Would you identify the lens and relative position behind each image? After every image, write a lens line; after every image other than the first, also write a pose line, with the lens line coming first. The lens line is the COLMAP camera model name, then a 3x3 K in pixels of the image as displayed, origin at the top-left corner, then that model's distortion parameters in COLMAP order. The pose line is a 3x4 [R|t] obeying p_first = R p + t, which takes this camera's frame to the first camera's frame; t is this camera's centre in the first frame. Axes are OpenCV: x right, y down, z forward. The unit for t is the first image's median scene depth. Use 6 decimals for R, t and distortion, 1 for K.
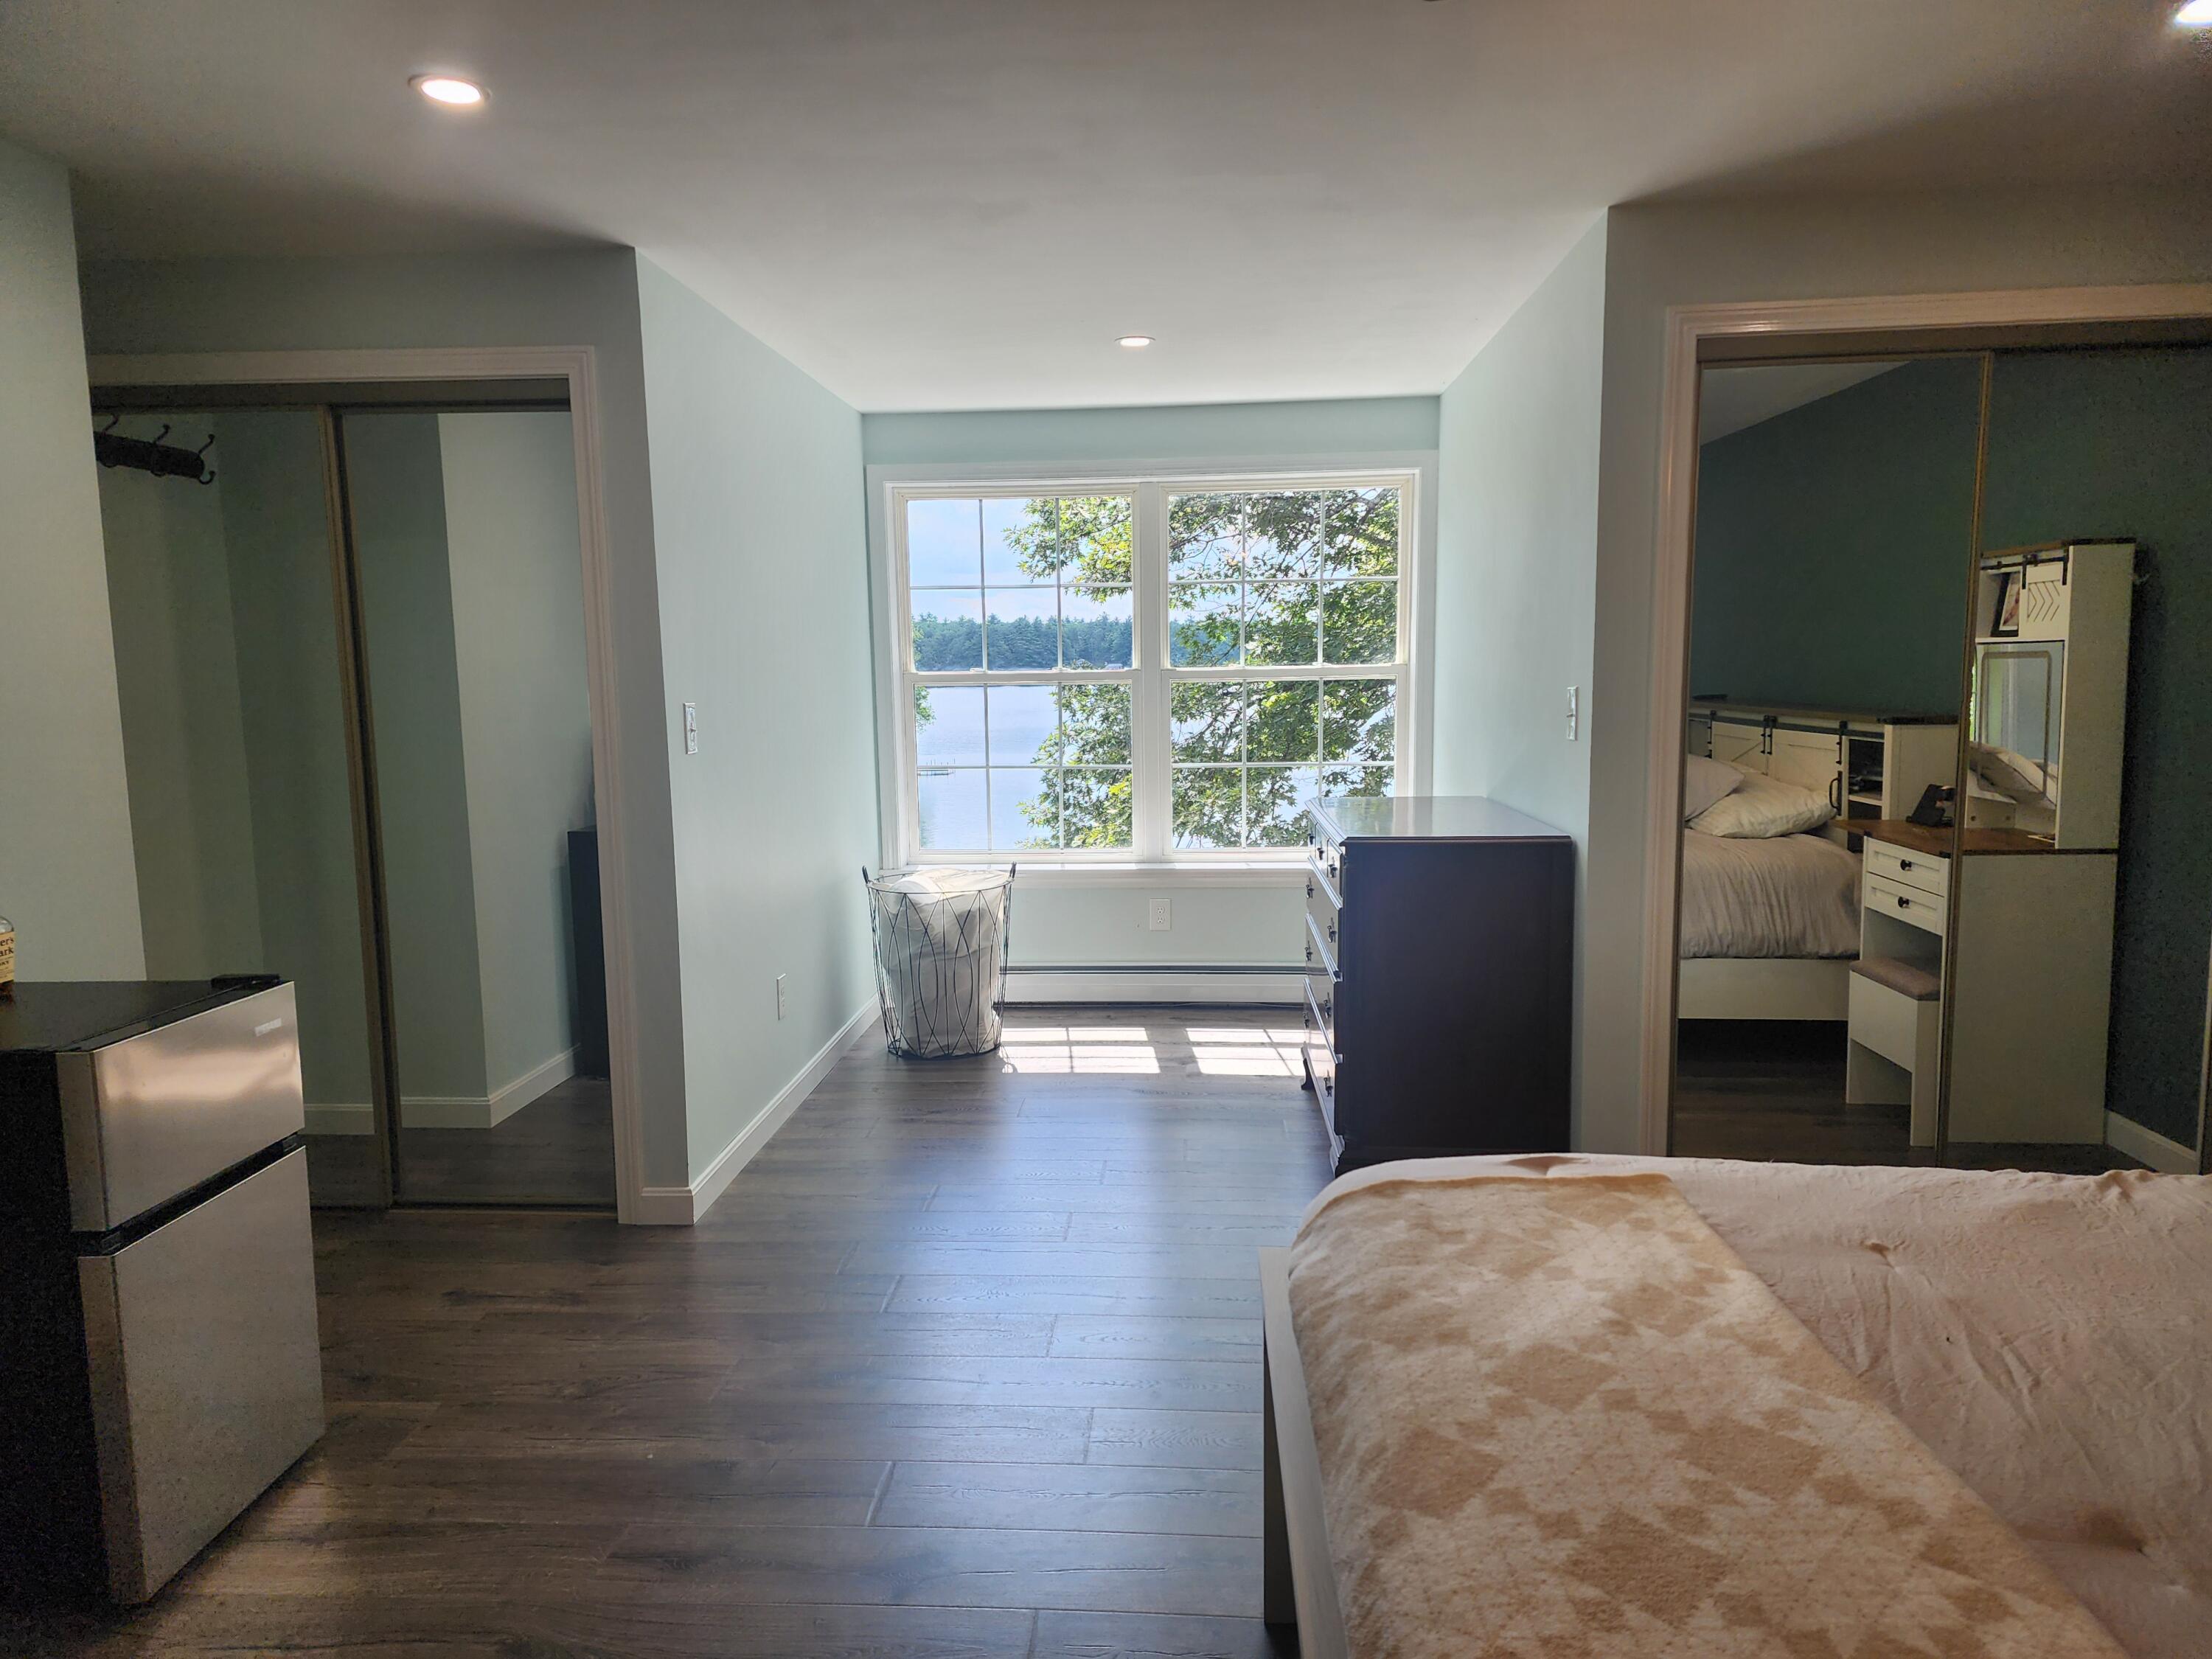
lens RADIAL K [[1461.8, 0, 1082.1], [0, 1461.8, 828.2], [0, 0, 1]] dist [0.071910, -0.061784]
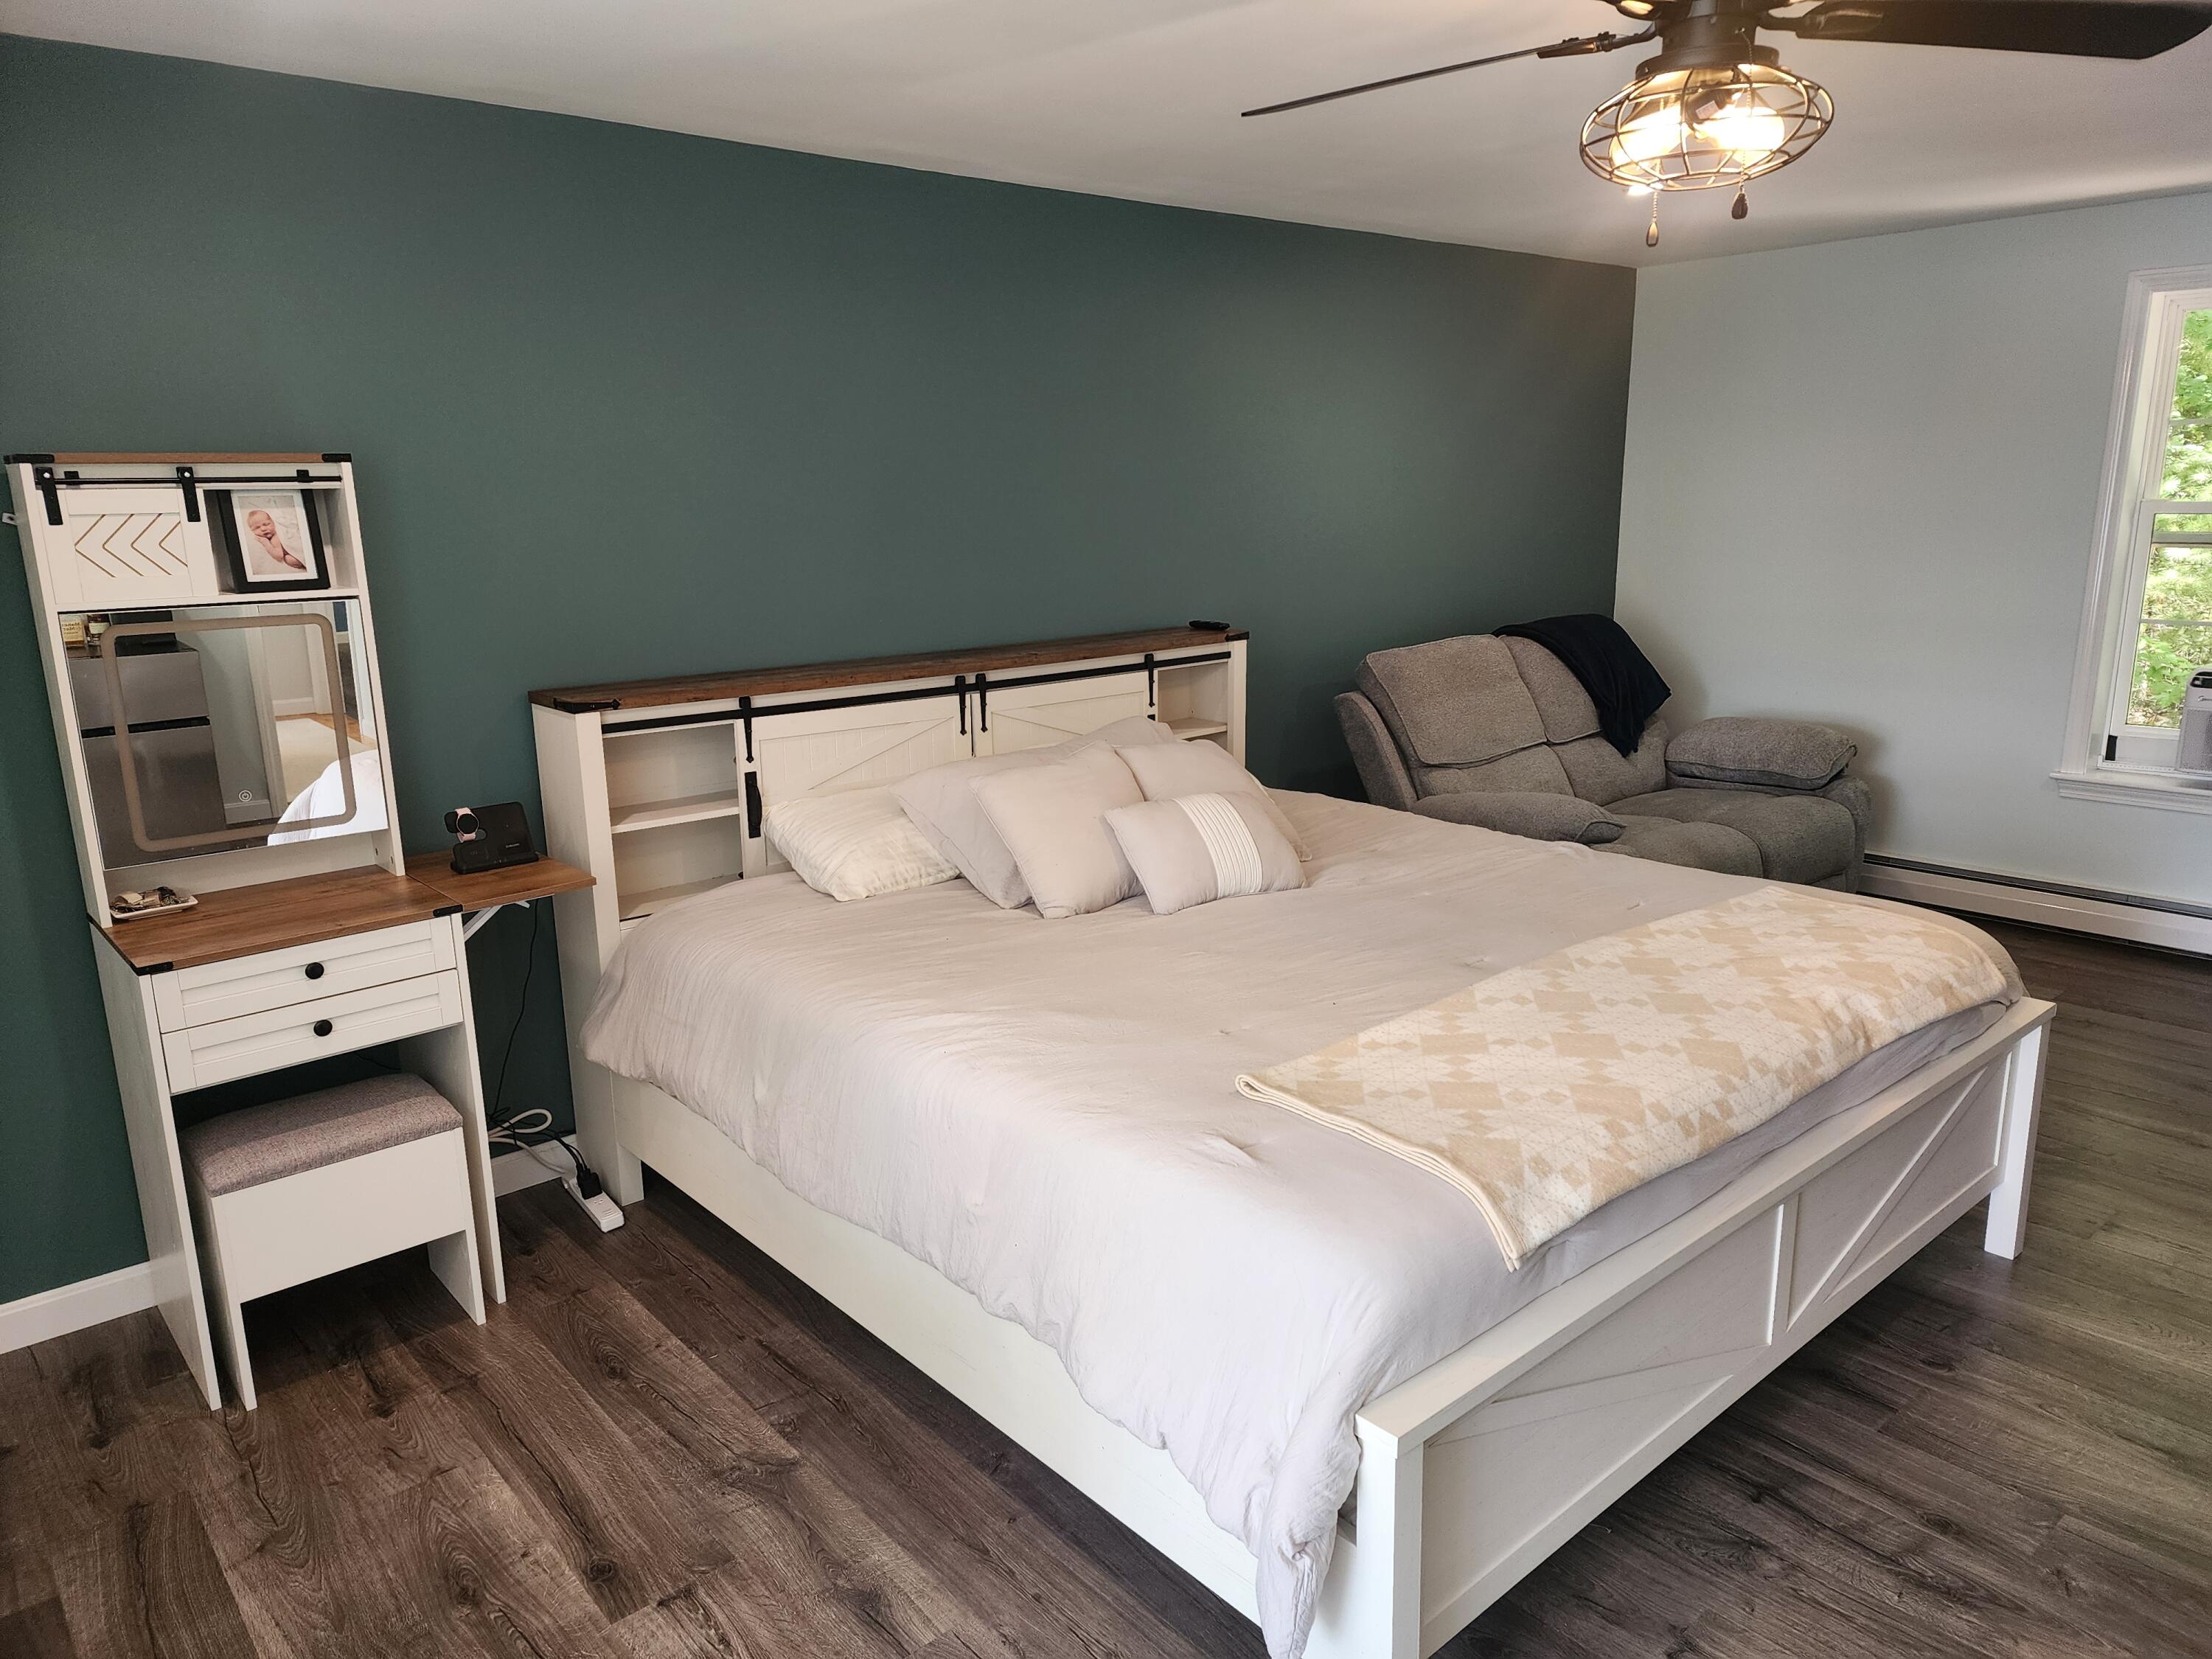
lens RADIAL K [[1465.2, 0, 1074.2], [0, 1465.2, 829.9], [0, 0, 1]] dist [0.085017, -0.069982]
pose [[-0.705195, -0.124609, 0.697978, -0.130723], [0.112733, 0.952205, 0.283895, -0.127844], [-0.699994, 0.278886, -0.657443, 0.773236]]
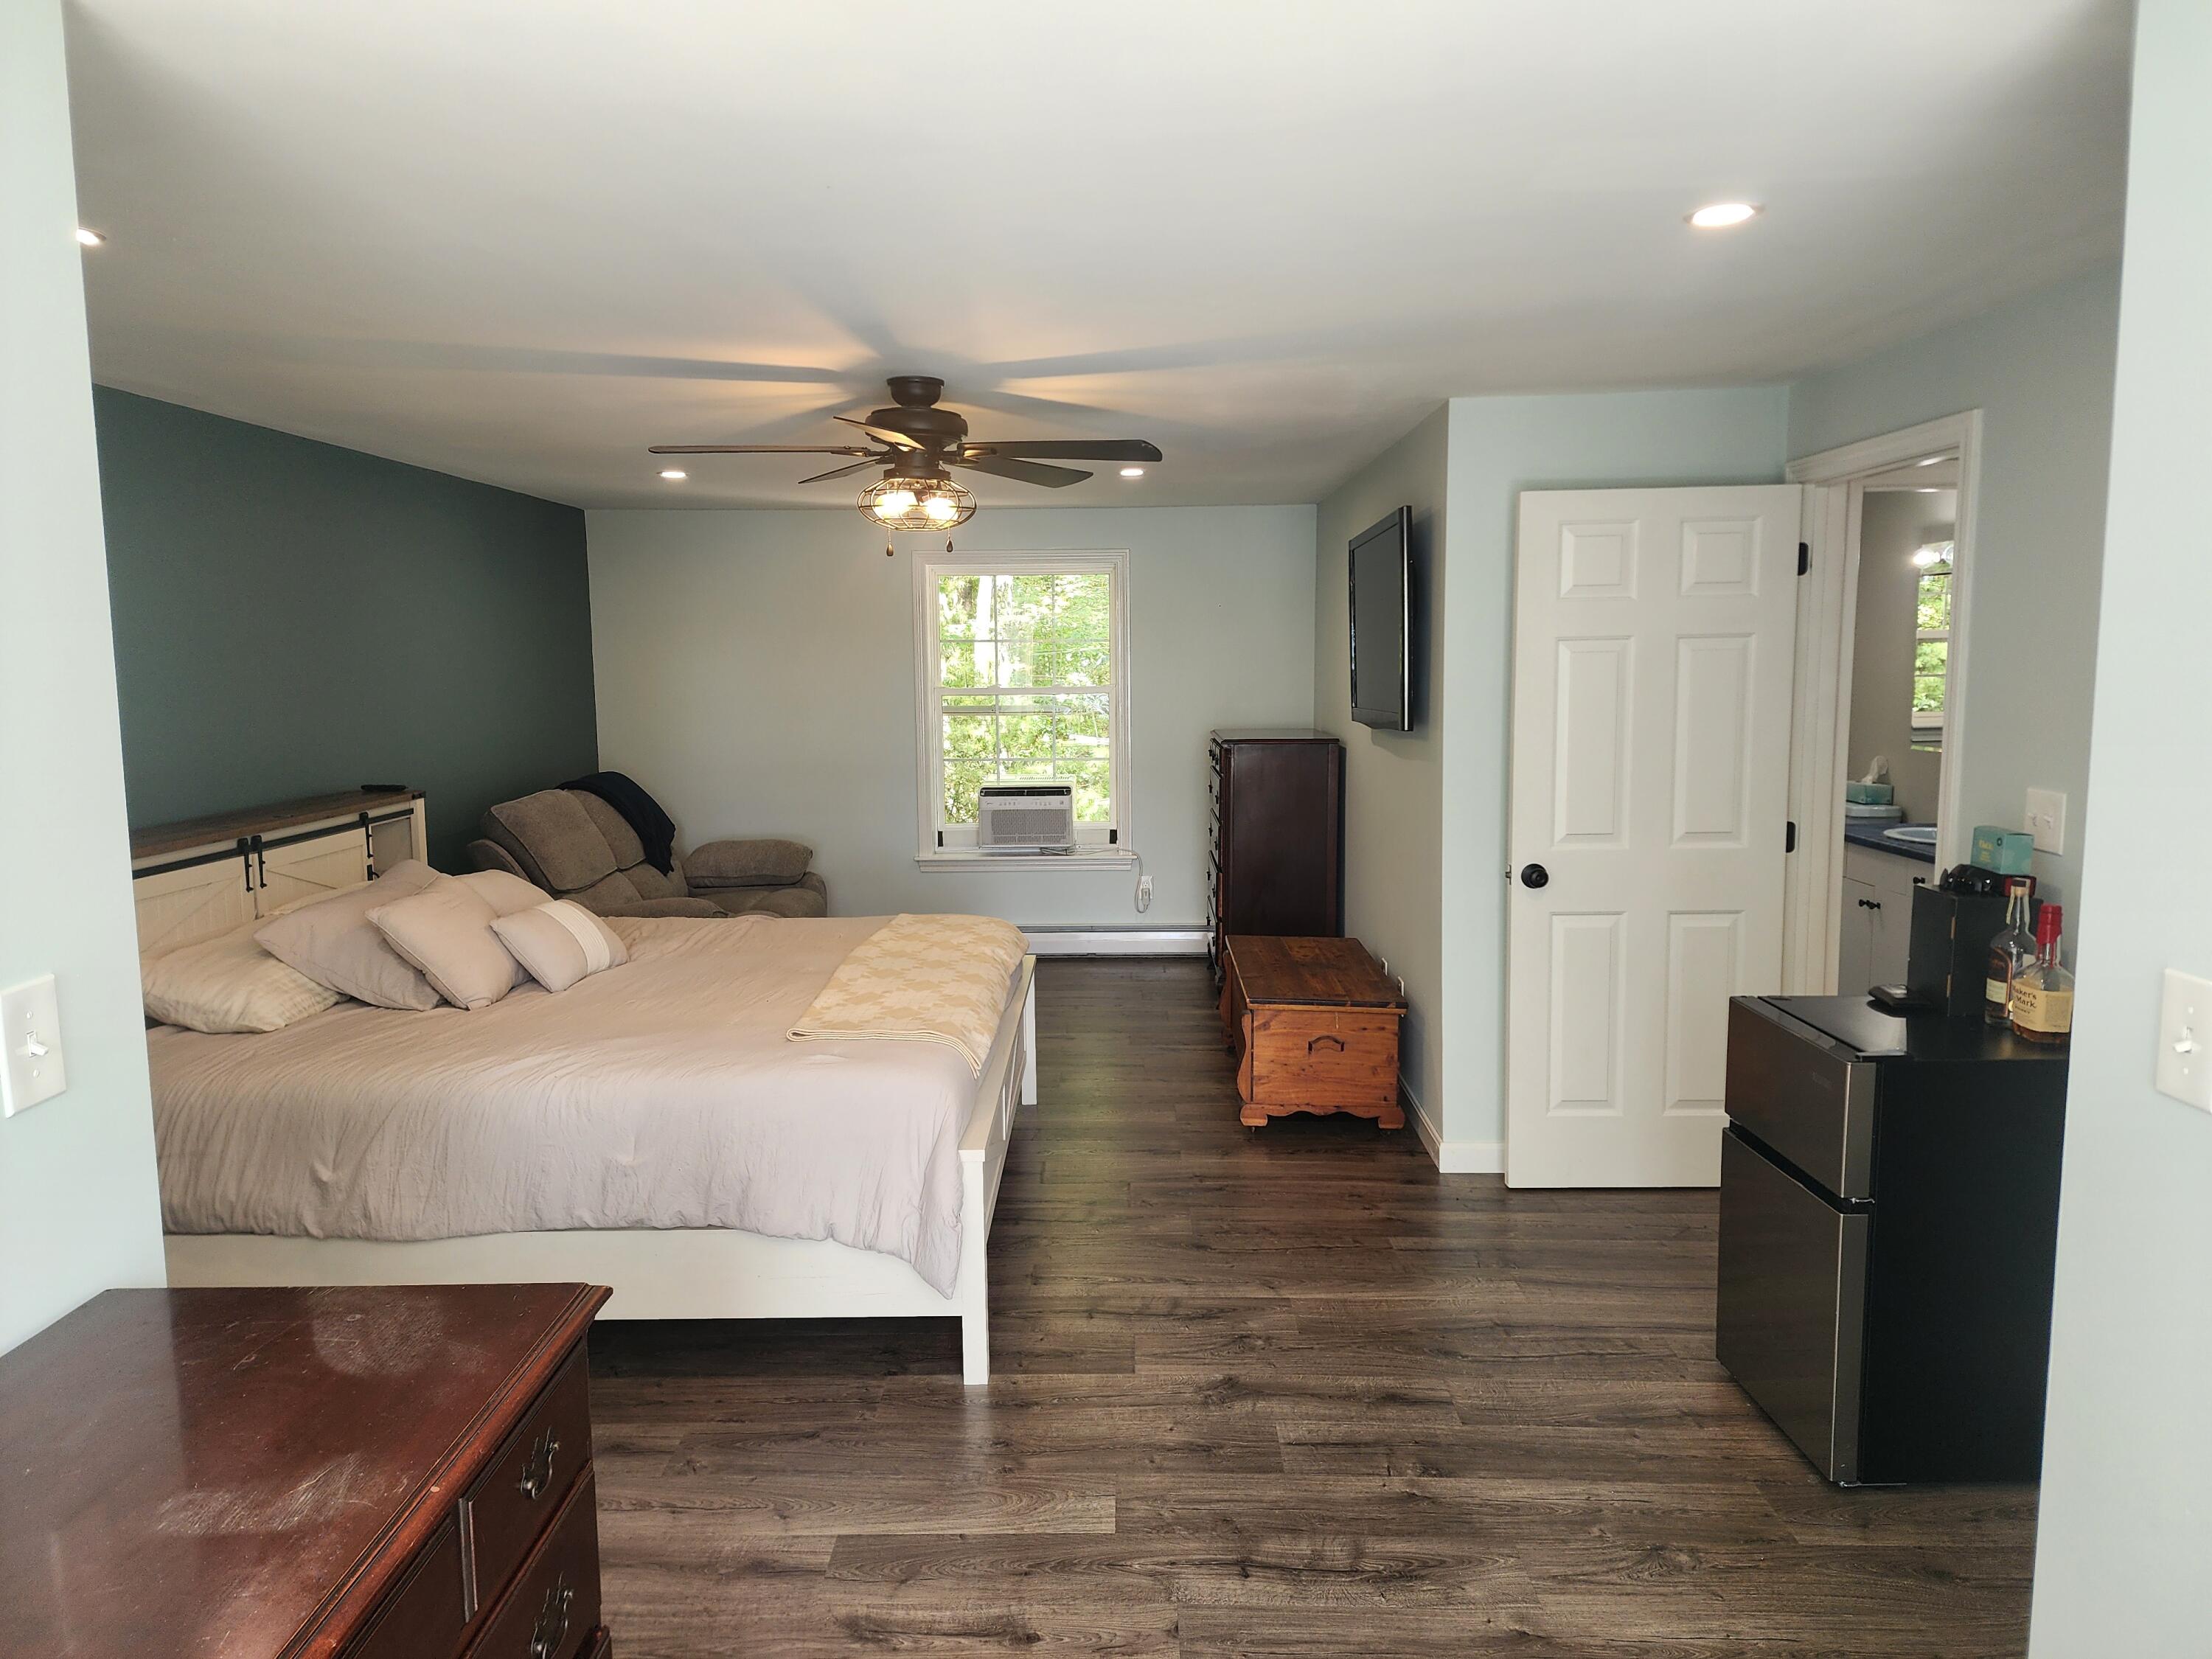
lens RADIAL K [[1465.2, 0, 1074.2], [0, 1465.2, 829.9], [0, 0, 1]] dist [0.085017, -0.069982]
pose [[-0.998436, 0.034628, -0.043900, 0.041481], [0.023574, 0.972652, 0.231068, -0.194940], [0.050701, 0.229671, -0.971947, 1.208017]]
